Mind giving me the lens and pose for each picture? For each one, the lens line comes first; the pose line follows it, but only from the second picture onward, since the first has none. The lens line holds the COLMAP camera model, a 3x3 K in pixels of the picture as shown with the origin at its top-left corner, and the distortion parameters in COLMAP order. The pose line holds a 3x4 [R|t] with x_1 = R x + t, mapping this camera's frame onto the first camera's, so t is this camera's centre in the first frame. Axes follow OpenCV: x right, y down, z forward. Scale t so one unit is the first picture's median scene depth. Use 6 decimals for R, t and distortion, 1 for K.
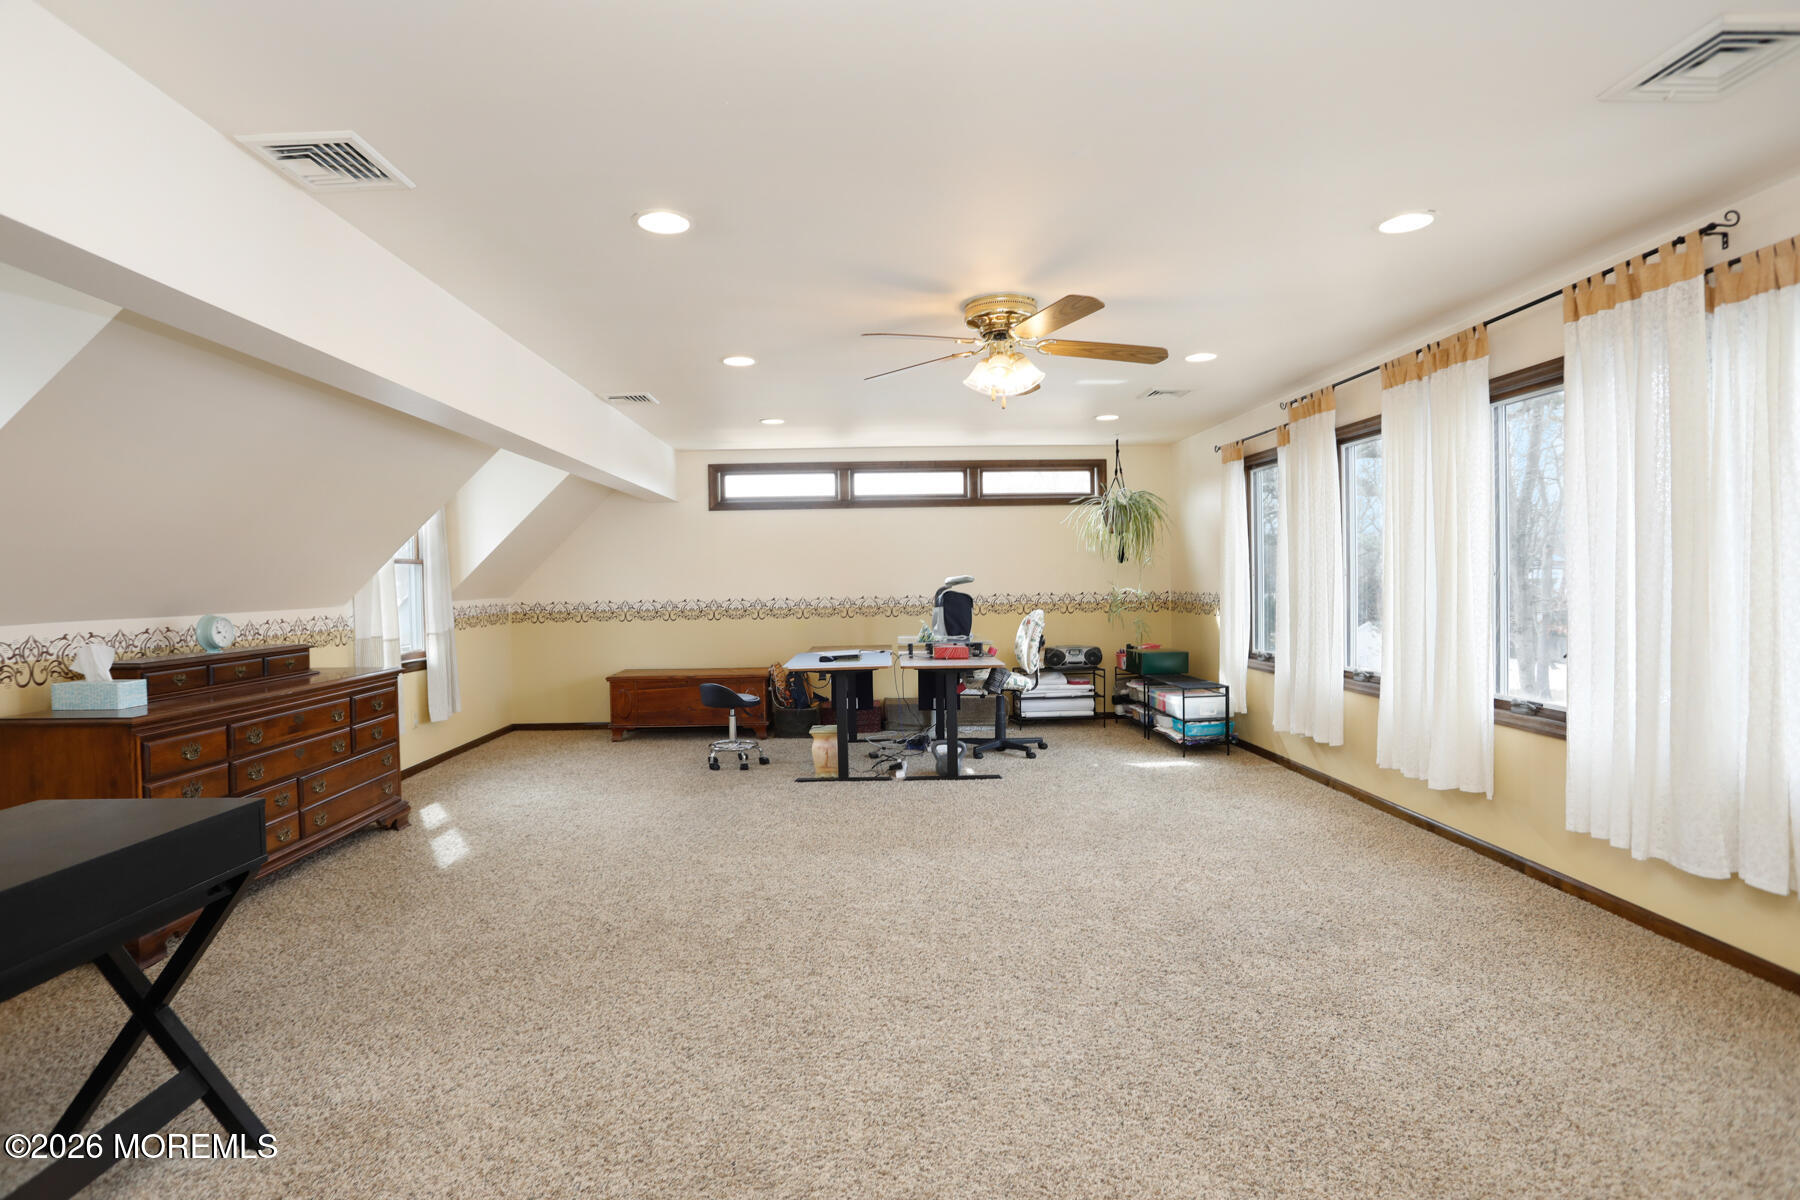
lens RADIAL K [[907.9, 0, 900.0], [0, 907.9, 600.0], [0, 0, 1]] dist [-0.084843, 0.044094]
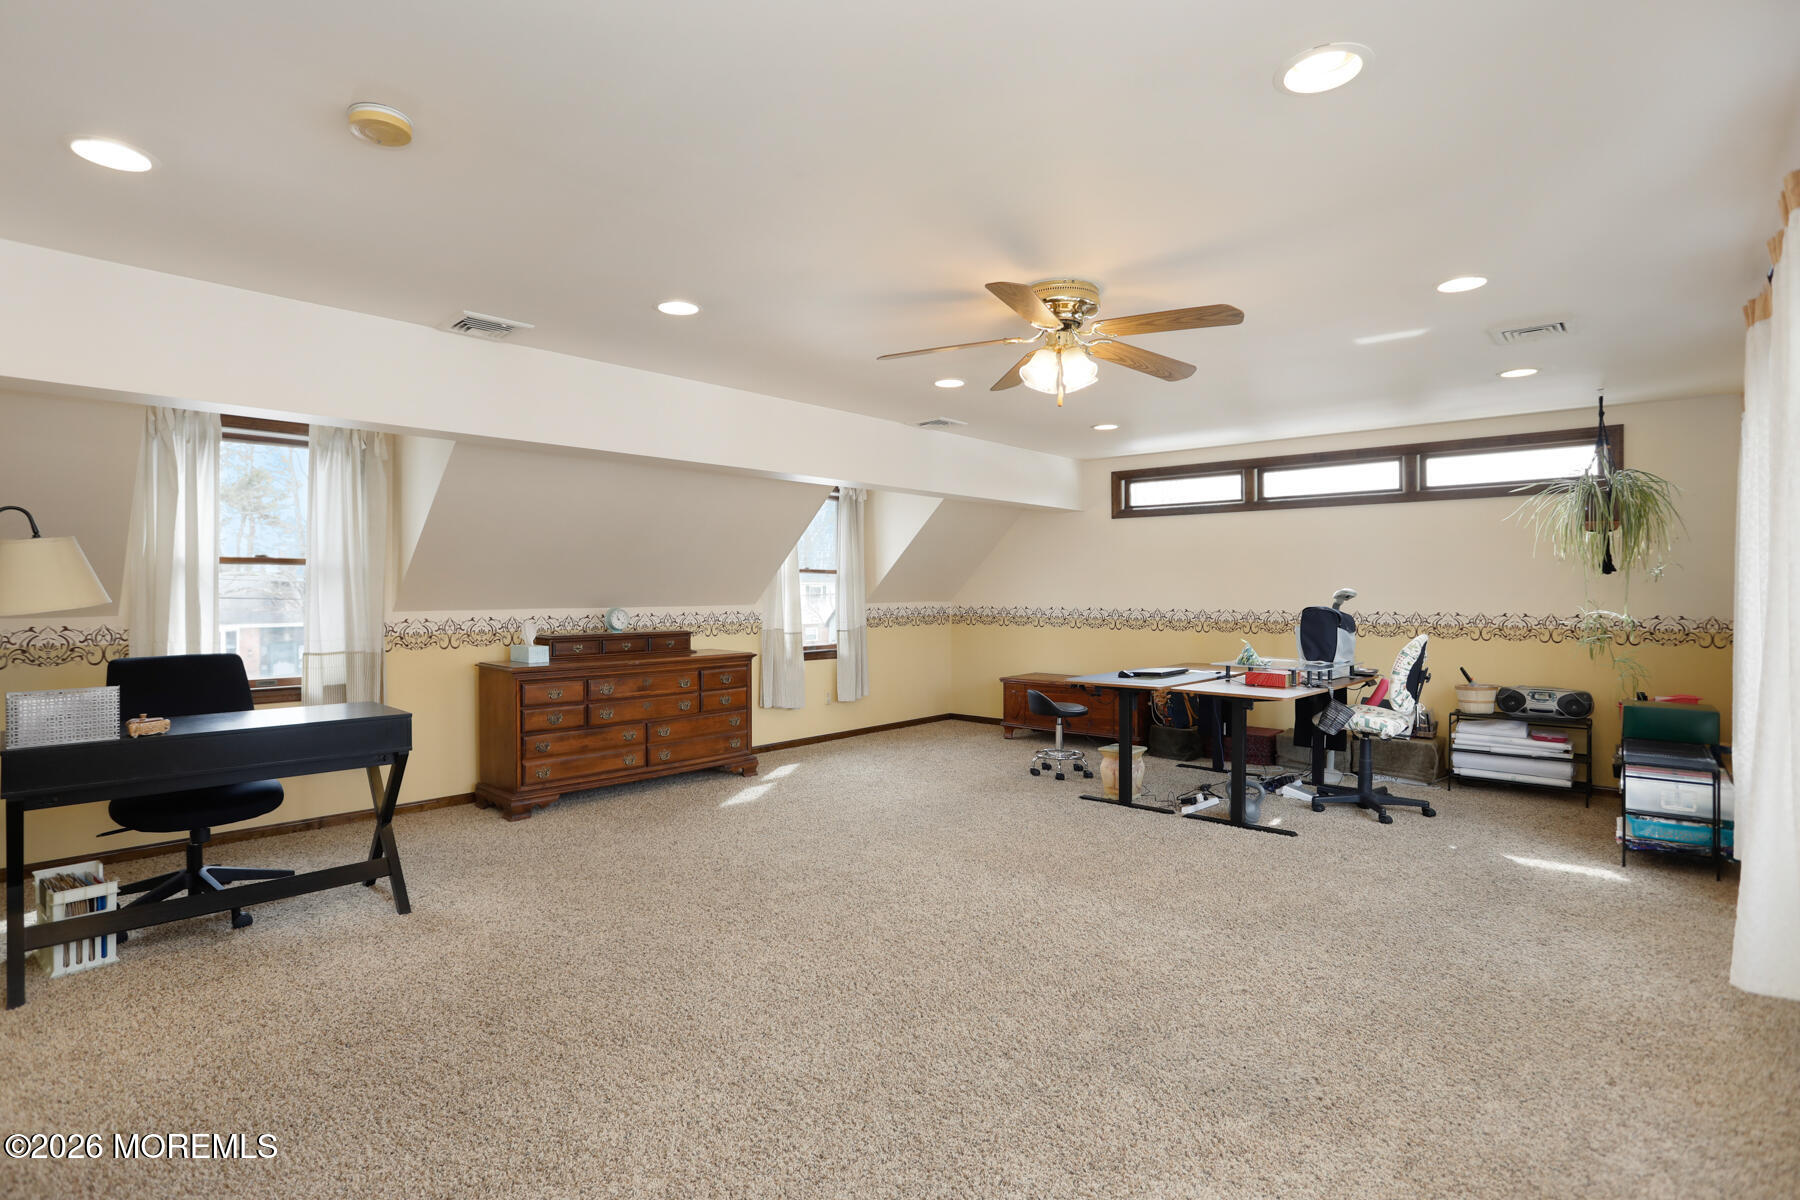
lens RADIAL K [[929.5, 0, 904.0], [0, 929.5, 584.3], [0, 0, 1]] dist [-0.084975, 0.055289]
pose [[0.703929, 0.012998, -0.710151, 0.392038], [-0.028125, 0.999558, -0.009583, -0.012547], [0.709713, 0.026719, 0.703984, 0.135714]]
